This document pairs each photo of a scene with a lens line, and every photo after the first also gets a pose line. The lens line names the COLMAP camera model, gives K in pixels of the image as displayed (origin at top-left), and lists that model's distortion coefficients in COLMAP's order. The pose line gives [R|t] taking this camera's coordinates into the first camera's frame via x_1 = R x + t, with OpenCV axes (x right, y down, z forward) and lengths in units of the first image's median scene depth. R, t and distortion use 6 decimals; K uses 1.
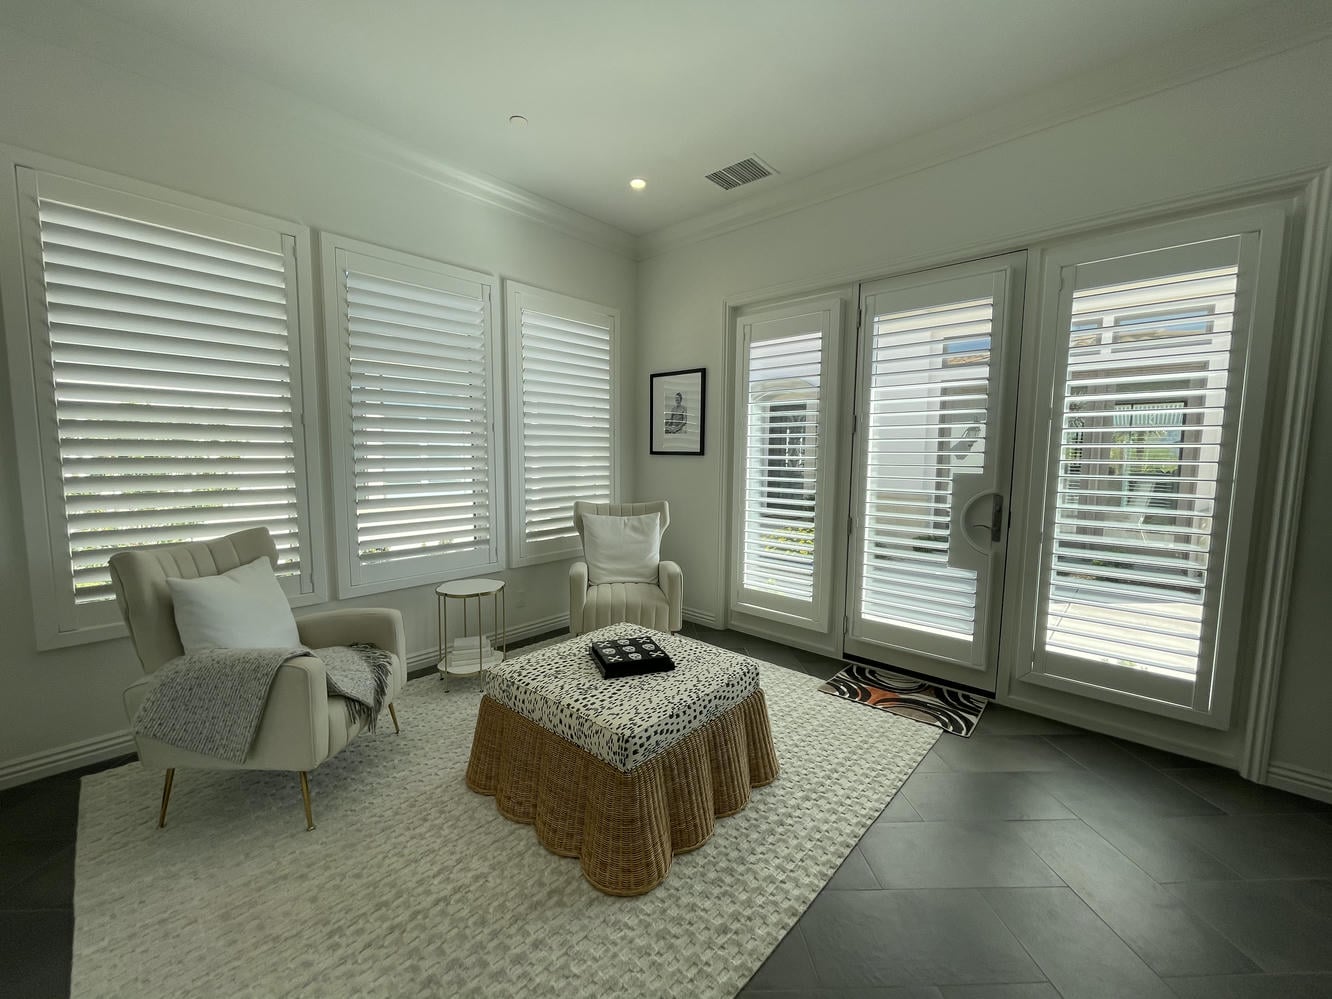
lens RADIAL K [[537.7, 0, 663.7], [0, 537.7, 507.3], [0, 0, 1]] dist [-0.000727, -0.000497]
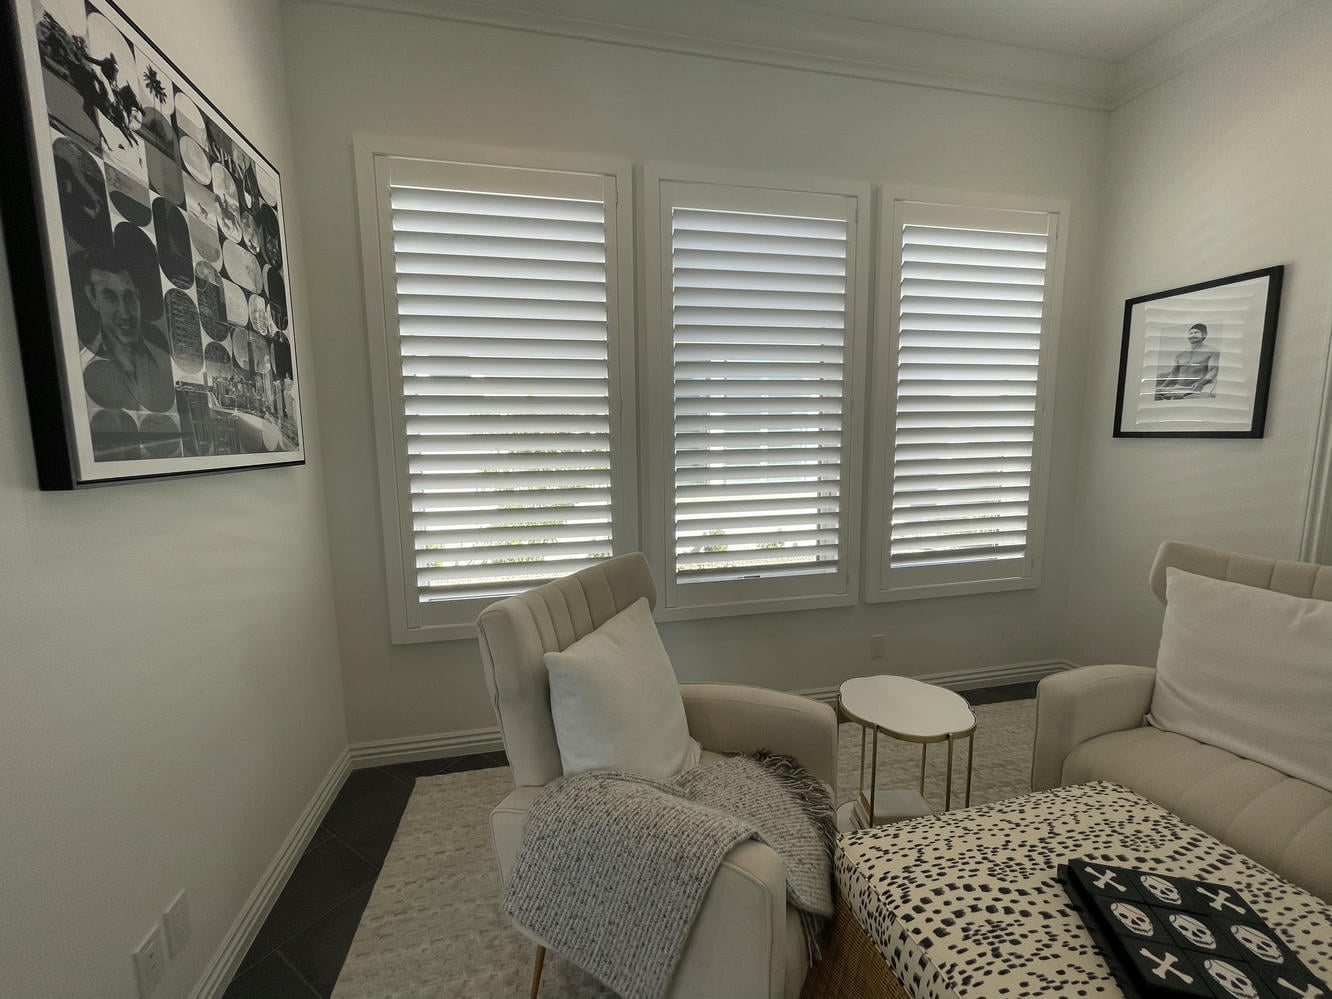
lens RADIAL K [[531.0, 0, 650.8], [0, 531.0, 503.7], [0, 0, 1]] dist [-0.003004, -0.000411]
pose [[0.808715, 0.057155, -0.585417, -0.157716], [-0.039944, 0.998307, 0.042285, -0.050836], [0.586843, -0.010812, 0.809629, 0.385758]]
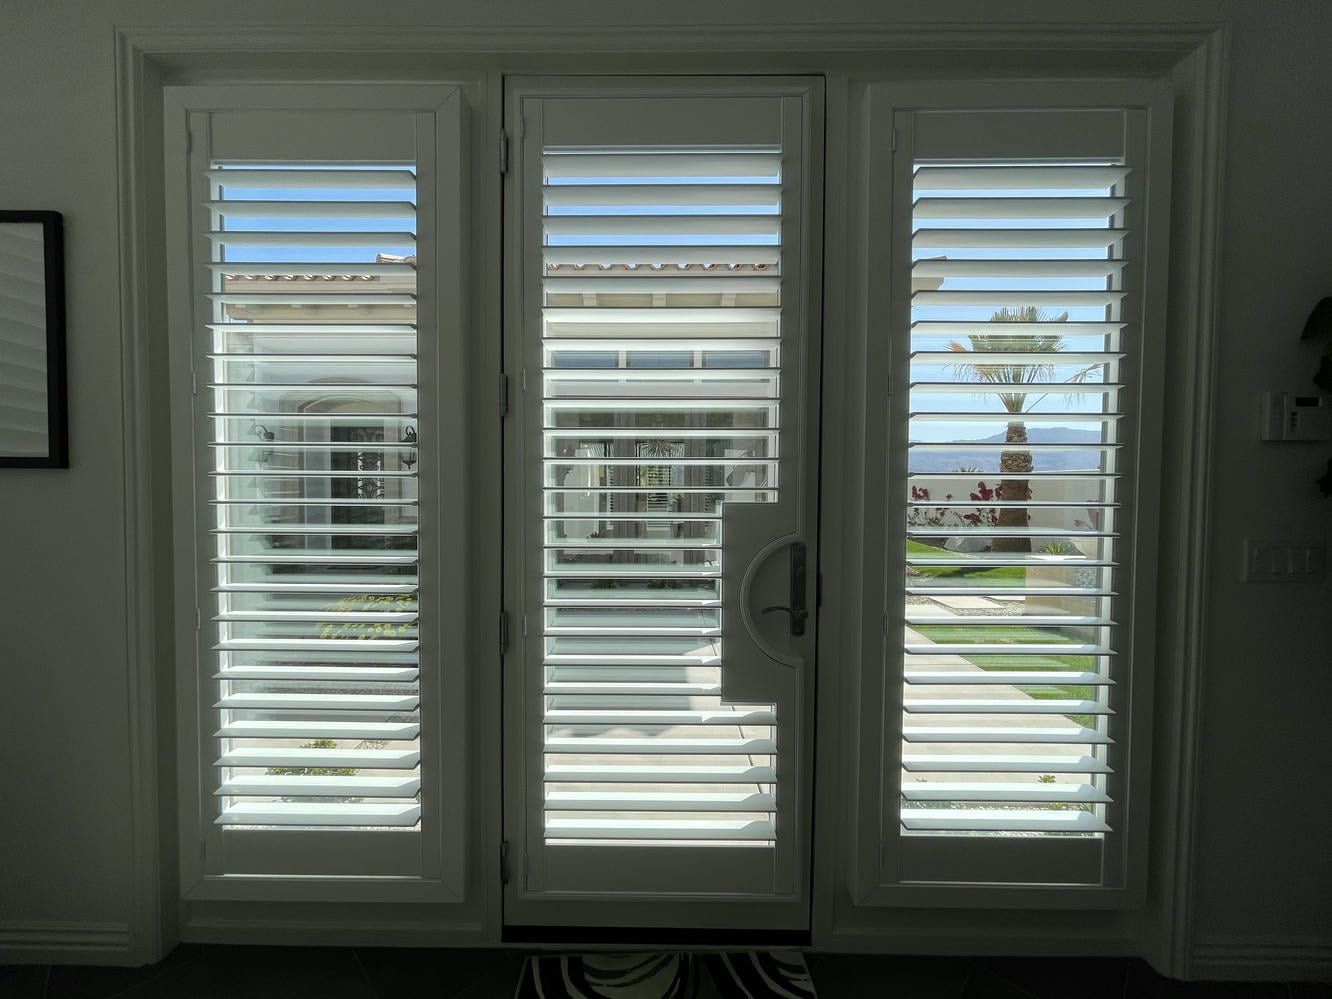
lens RADIAL K [[537.7, 0, 663.7], [0, 537.7, 507.3], [0, 0, 1]] dist [-0.000727, -0.000497]
pose [[0.759399, -0.022422, 0.650239, 0.224611], [0.068989, 0.996547, -0.046207, -0.048881], [-0.646958, 0.079949, 0.758323, 0.800012]]
